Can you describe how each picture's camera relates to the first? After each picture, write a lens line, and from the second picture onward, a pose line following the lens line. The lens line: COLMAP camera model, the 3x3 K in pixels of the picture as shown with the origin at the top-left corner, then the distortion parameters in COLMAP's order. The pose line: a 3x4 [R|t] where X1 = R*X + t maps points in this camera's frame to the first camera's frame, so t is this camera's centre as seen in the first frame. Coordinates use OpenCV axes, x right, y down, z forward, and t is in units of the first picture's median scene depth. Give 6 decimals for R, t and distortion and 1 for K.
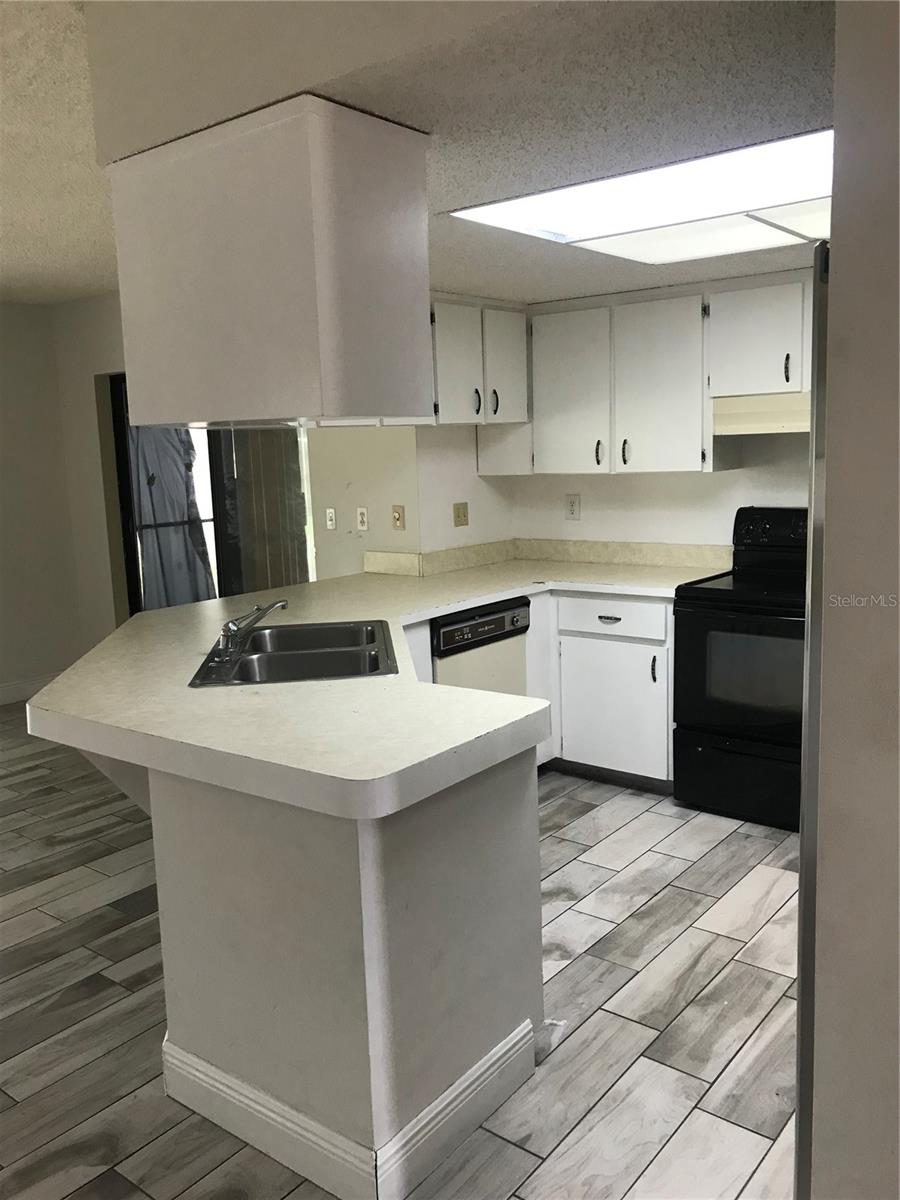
lens RADIAL K [[992.1, 0, 444.5], [0, 992.1, 600.3], [0, 0, 1]] dist [-0.017563, 0.028865]
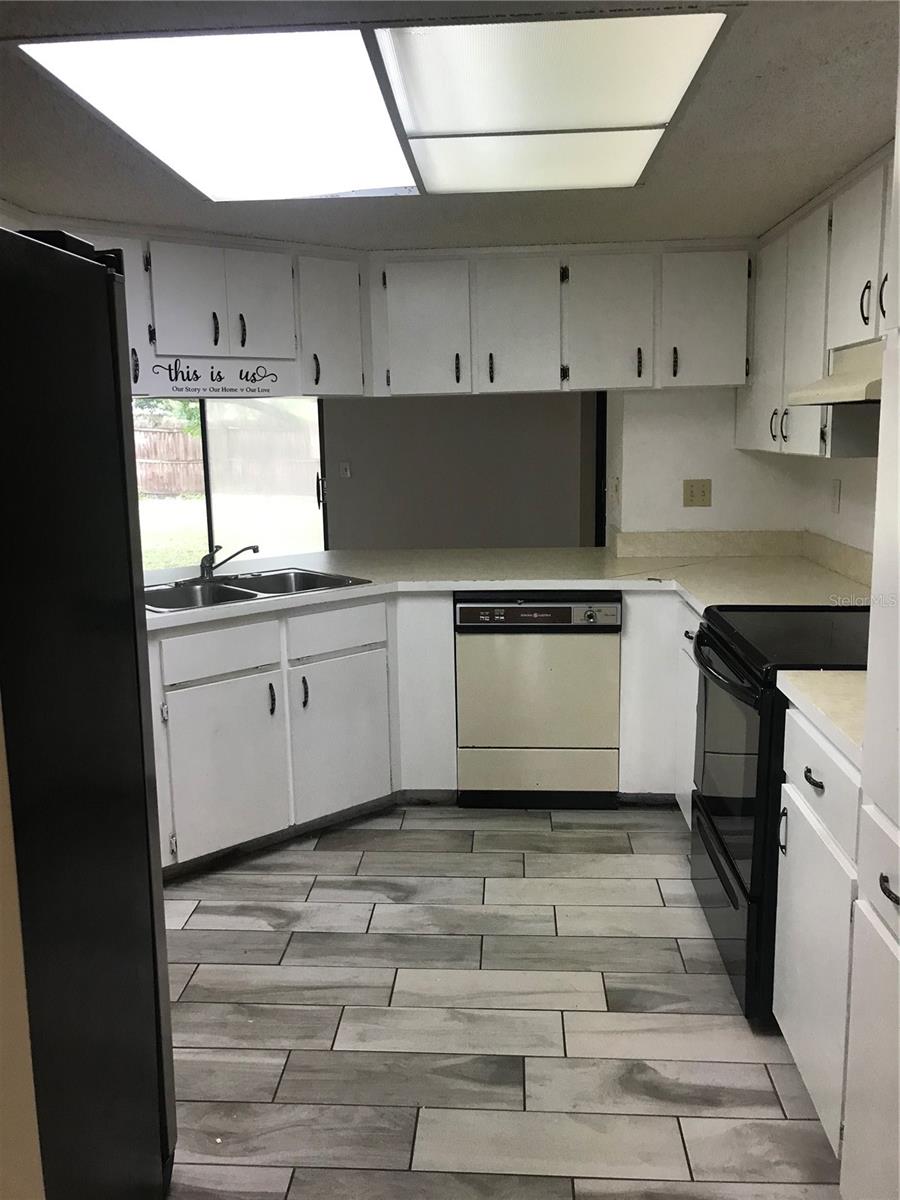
lens RADIAL K [[992.1, 0, 446.6], [0, 992.1, 599.8], [0, 0, 1]] dist [-0.017563, 0.028865]
pose [[0.571306, 0.167388, -0.803487, 0.786665], [-0.130206, 0.985068, 0.112636, -0.084612], [0.810343, 0.040270, 0.584570, 0.429036]]
